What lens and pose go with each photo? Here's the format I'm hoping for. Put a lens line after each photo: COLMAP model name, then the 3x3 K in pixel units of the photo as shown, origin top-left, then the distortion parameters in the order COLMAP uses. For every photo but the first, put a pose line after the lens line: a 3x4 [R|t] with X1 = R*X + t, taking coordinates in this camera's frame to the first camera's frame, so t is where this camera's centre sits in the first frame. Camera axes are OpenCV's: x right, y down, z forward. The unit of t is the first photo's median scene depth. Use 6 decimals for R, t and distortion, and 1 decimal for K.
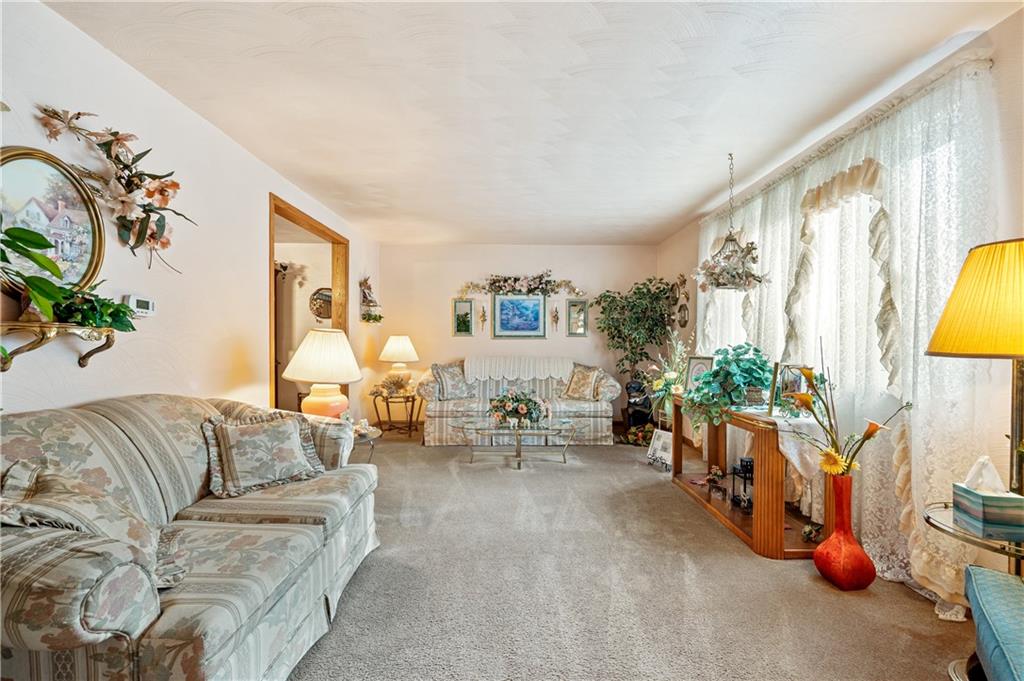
lens RADIAL K [[439.9, 0, 512.2], [0, 439.9, 337.5], [0, 0, 1]] dist [-0.001803, 0.000029]
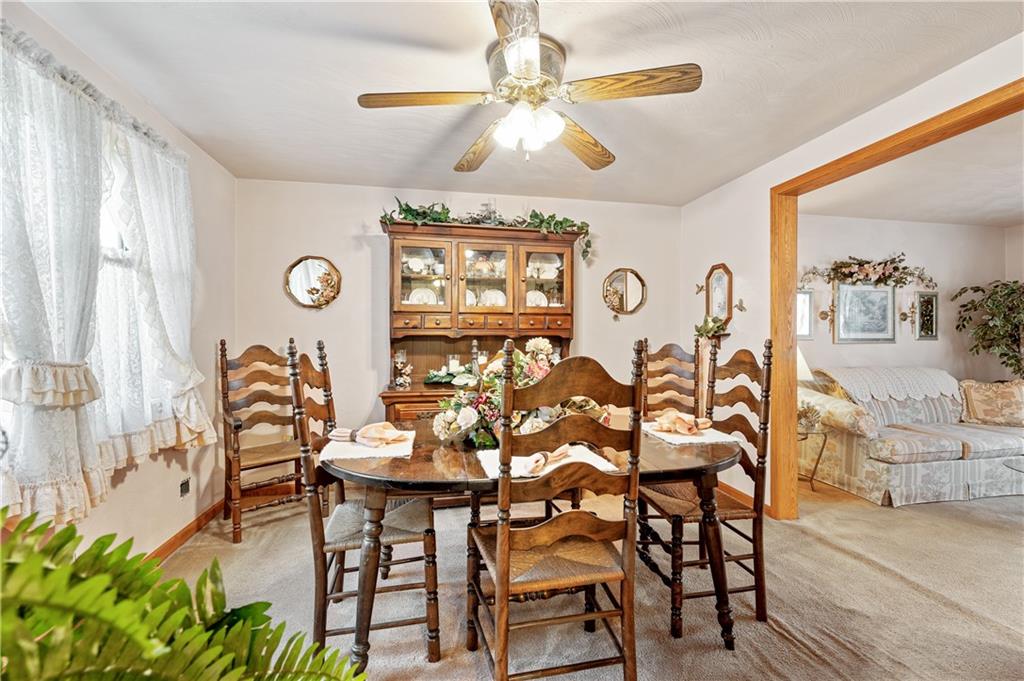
lens RADIAL K [[439.9, 0, 509.5], [0, 439.9, 341.9], [0, 0, 1]] dist [-0.001803, 0.000029]
pose [[0.983776, -0.004307, 0.179347, -0.716066], [0.003263, 0.999976, 0.006112, -0.006136], [-0.179369, -0.005428, 0.983767, 0.373334]]
